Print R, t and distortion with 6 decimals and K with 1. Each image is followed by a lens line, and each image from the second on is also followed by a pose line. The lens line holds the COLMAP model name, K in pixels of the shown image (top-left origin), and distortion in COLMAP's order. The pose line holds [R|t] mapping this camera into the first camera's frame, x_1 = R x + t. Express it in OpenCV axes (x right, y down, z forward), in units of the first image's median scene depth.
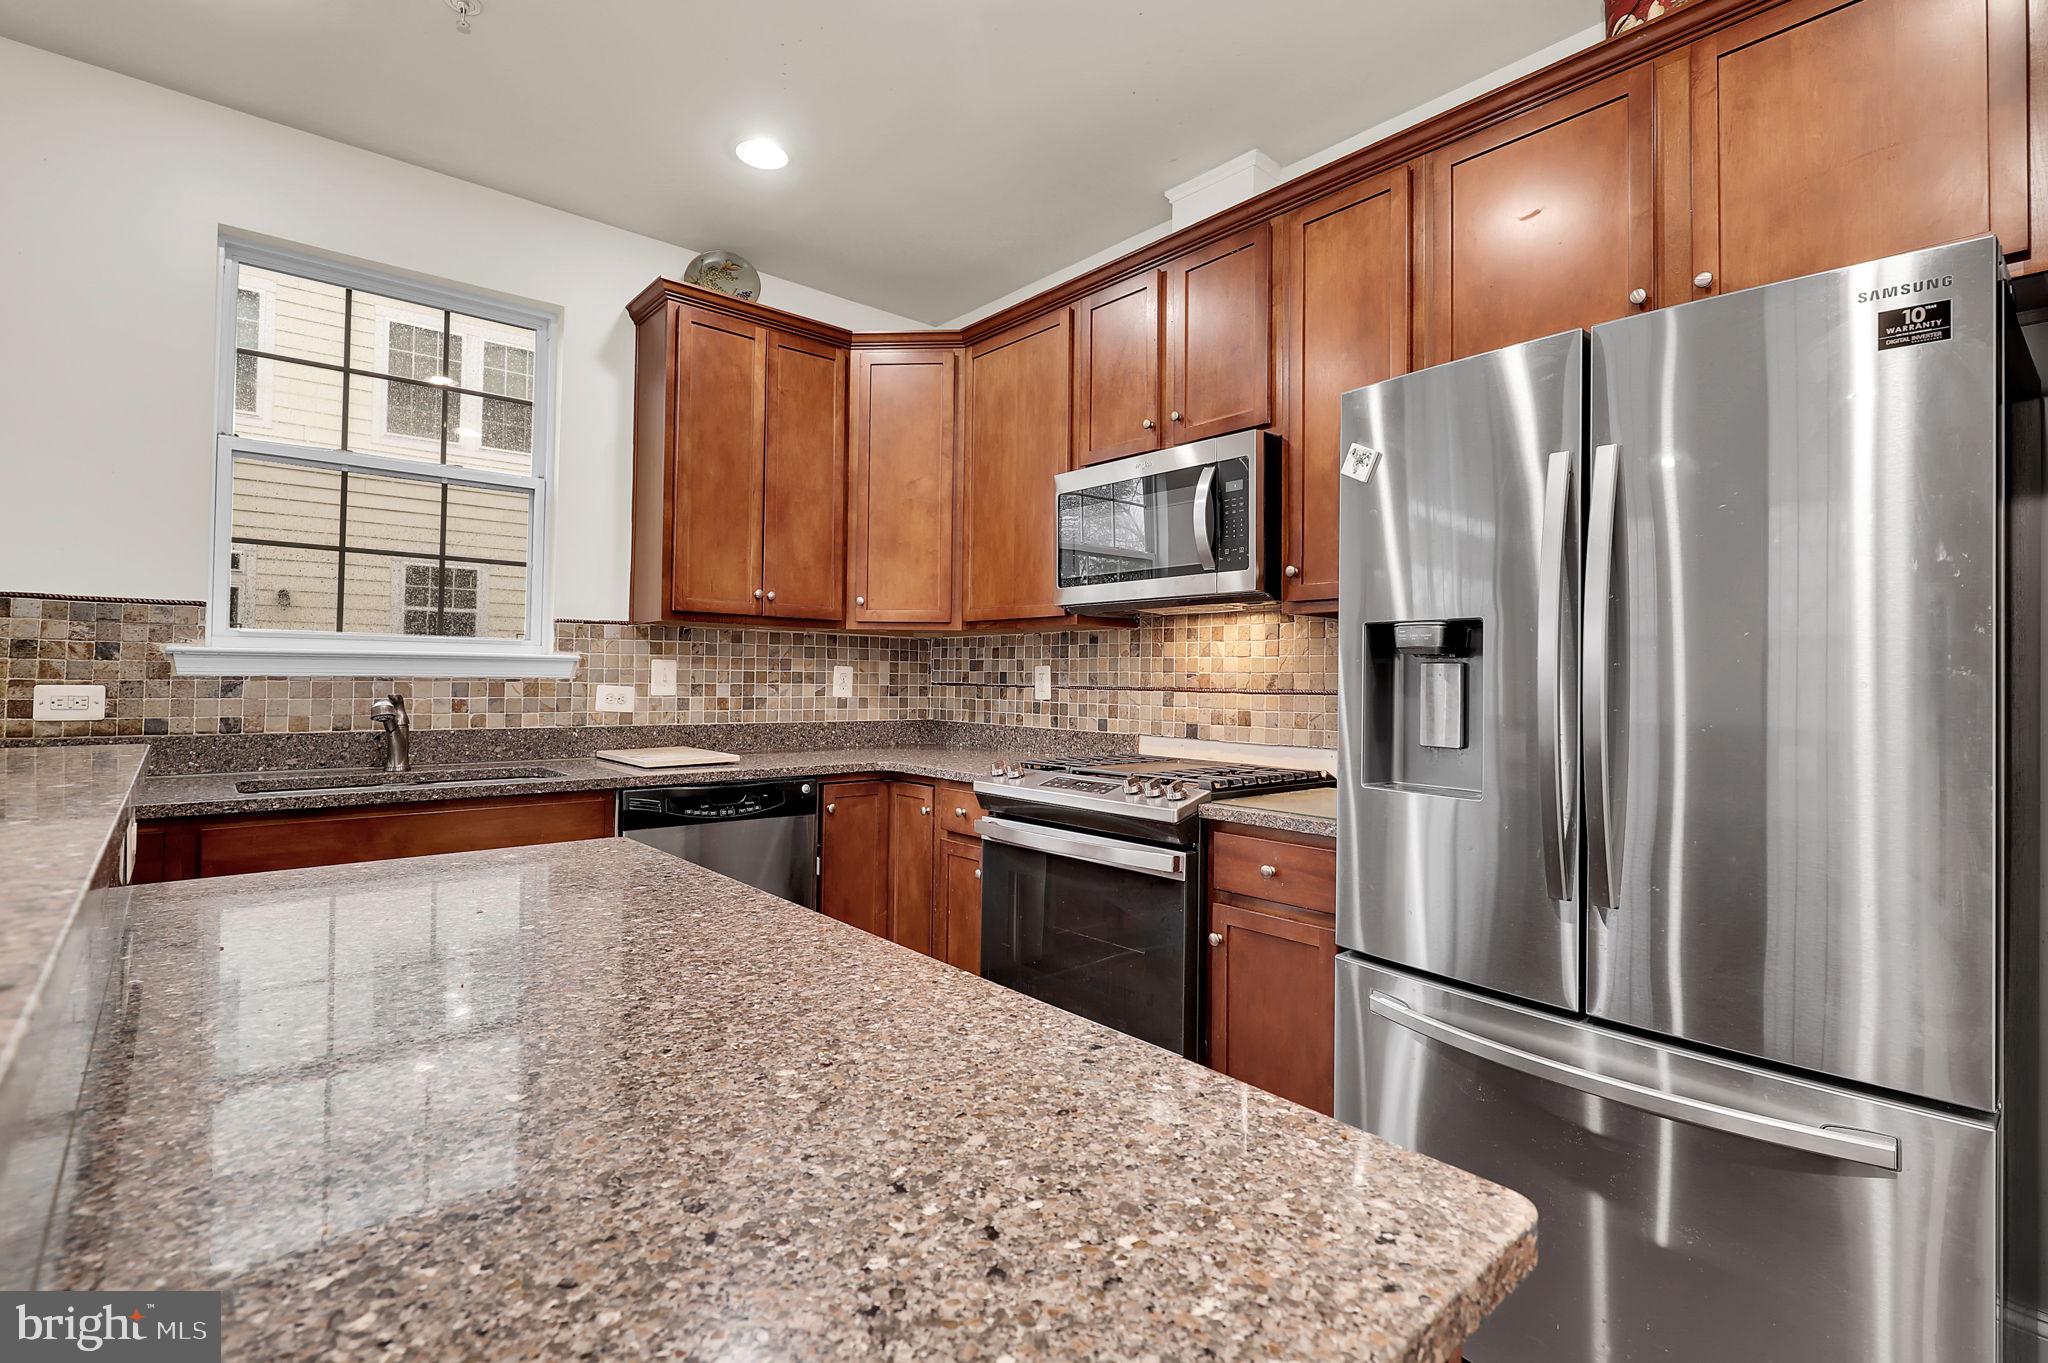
lens RADIAL K [[941.5, 0, 1017.3], [0, 941.5, 665.5], [0, 0, 1]] dist [-0.001275, -0.000297]
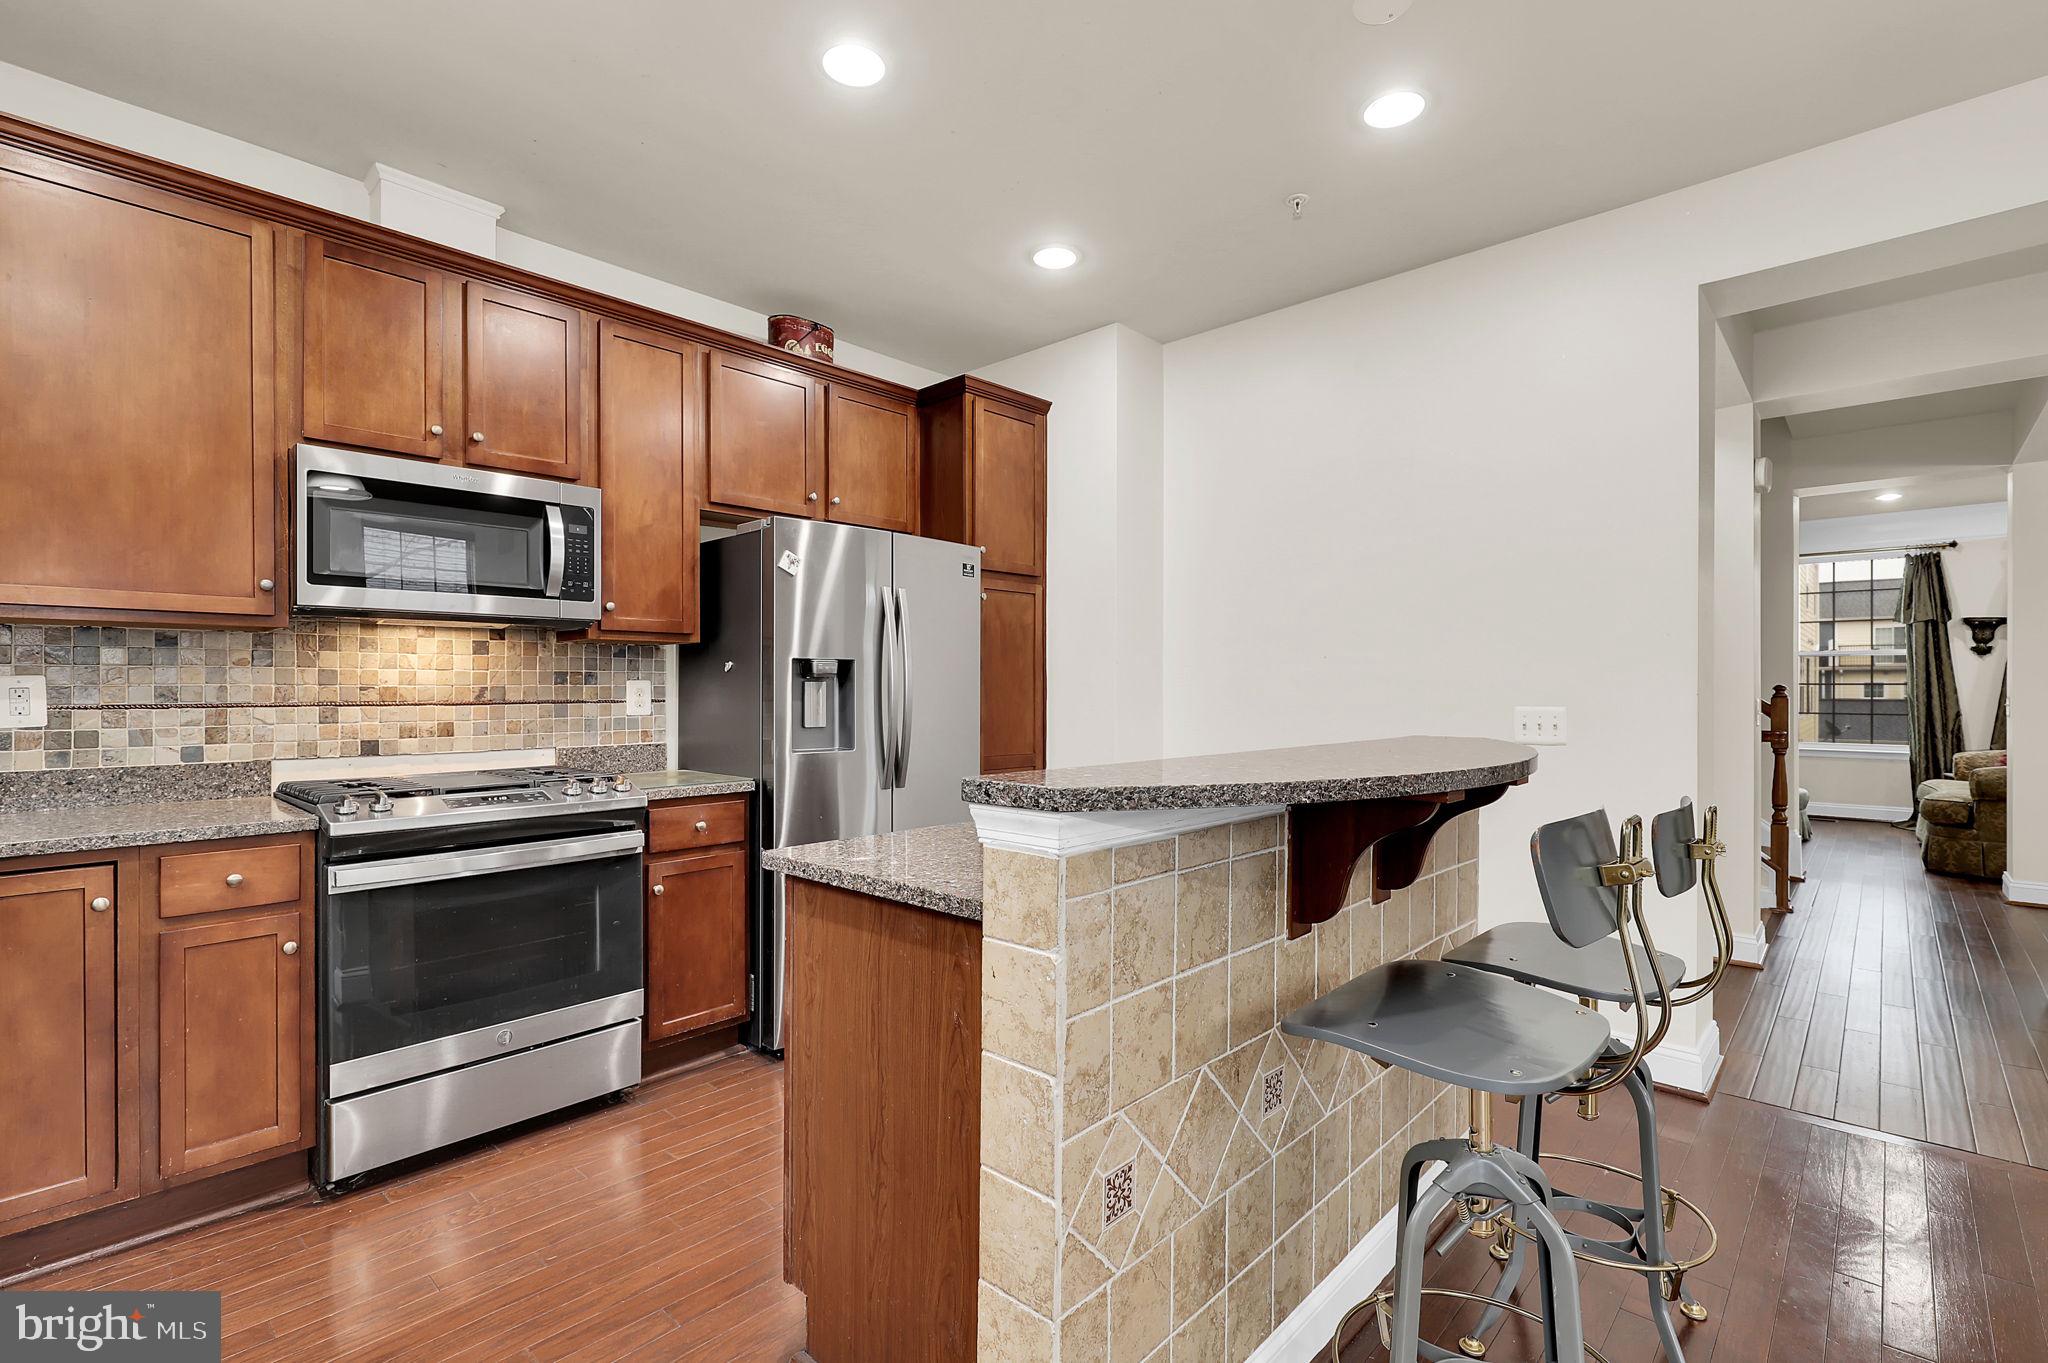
lens RADIAL K [[915.0, 0, 1069.2], [0, 915.0, 686.4], [0, 0, 1]] dist [-0.002129, -0.000359]
pose [[-0.126183, -0.010370, 0.991953, -0.749751], [-0.013234, 0.999874, 0.008770, -0.007952], [-0.991919, -0.012021, -0.126305, 0.397091]]
